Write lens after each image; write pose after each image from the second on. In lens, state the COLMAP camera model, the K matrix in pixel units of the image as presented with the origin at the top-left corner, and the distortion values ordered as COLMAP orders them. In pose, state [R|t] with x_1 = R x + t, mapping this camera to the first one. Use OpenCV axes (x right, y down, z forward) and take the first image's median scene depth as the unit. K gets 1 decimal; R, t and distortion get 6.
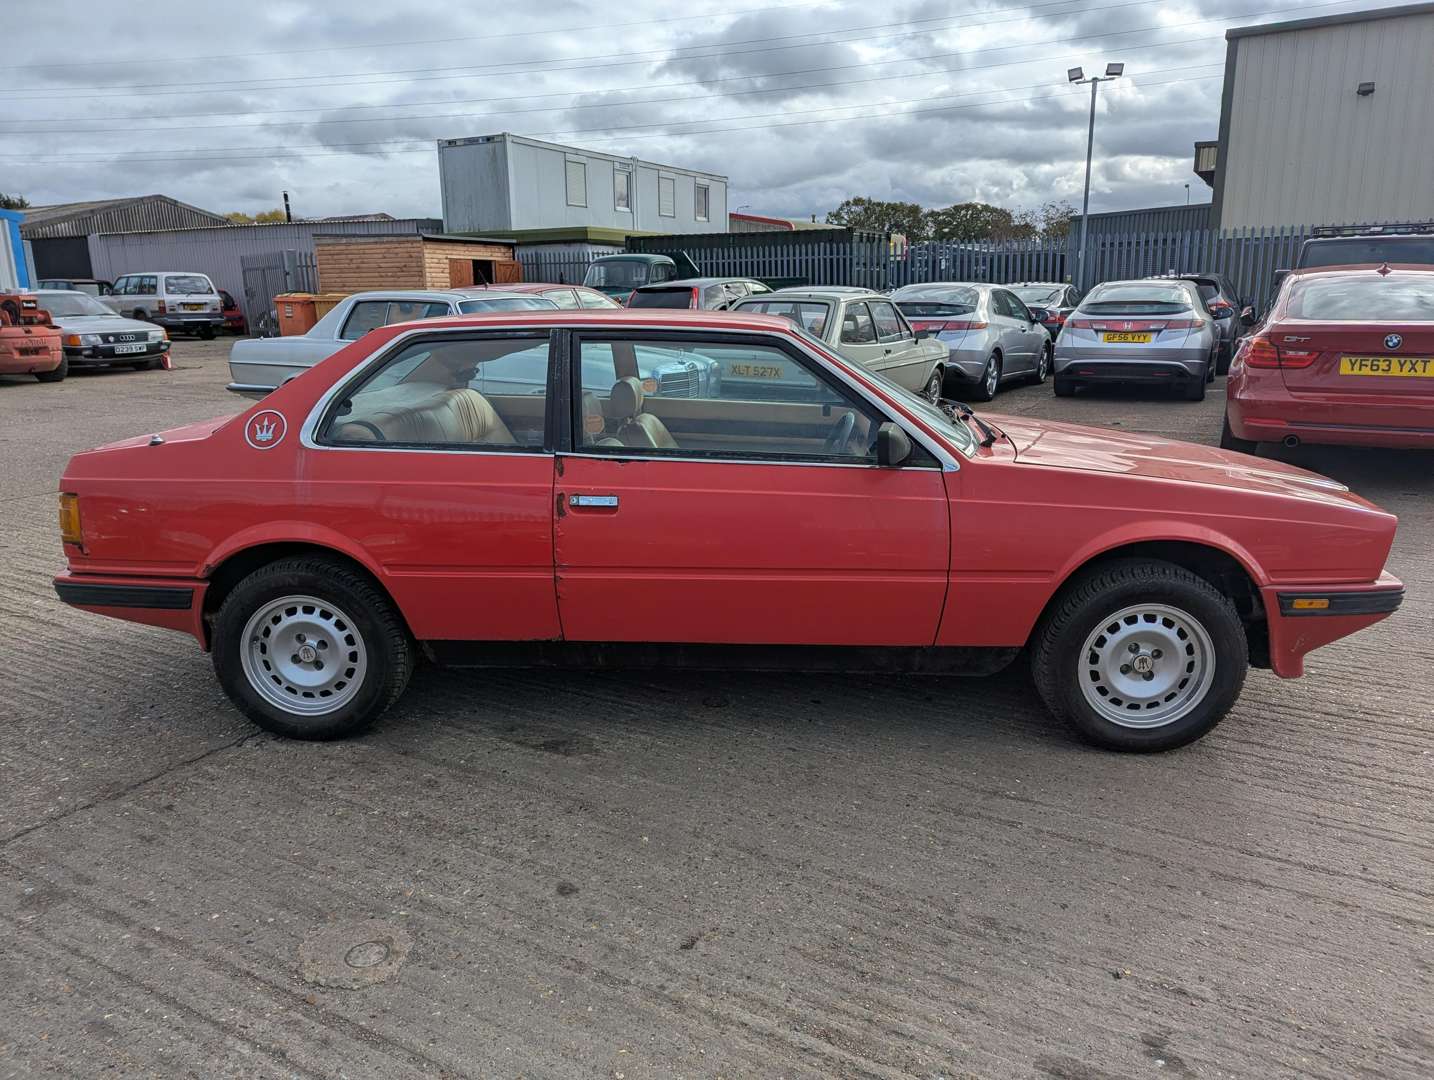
lens RADIAL K [[1058.0, 0, 712.6], [0, 1058.0, 548.4], [0, 0, 1]] dist [0.048271, -0.026323]
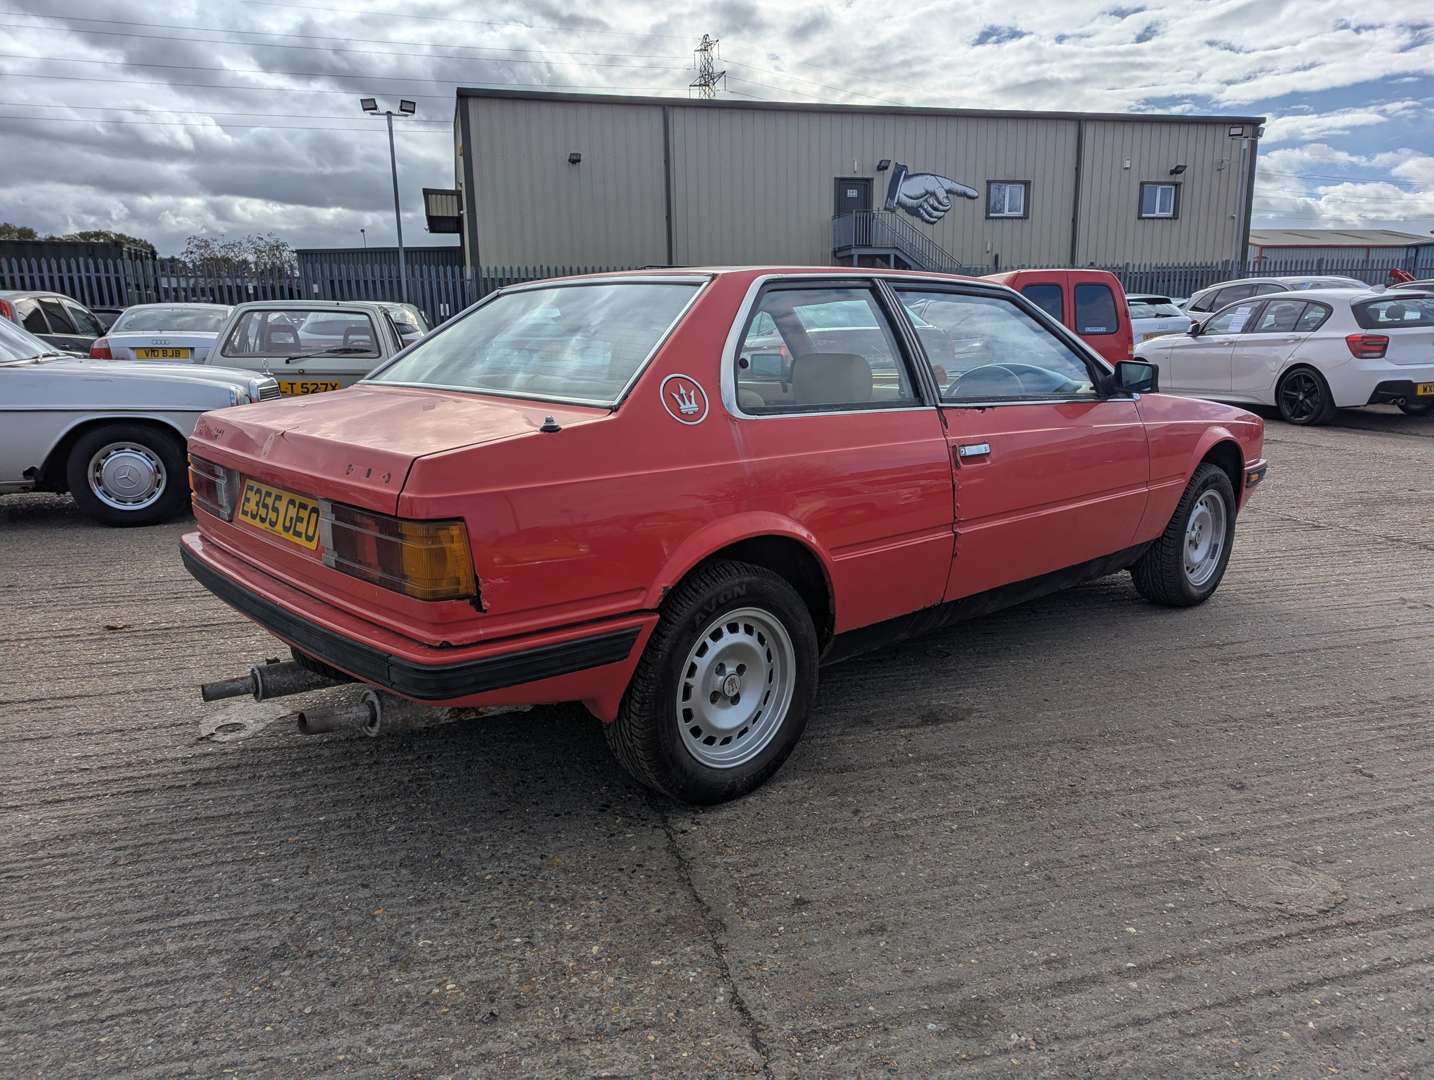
lens RADIAL K [[1058.0, 0, 718.5], [0, 1058.0, 552.6], [0, 0, 1]] dist [0.048271, -0.026323]
pose [[0.680756, -0.147432, 0.717520, -0.906335], [0.175686, 0.983807, 0.035463, -0.025445], [-0.711130, 0.101917, 0.695635, 0.448899]]
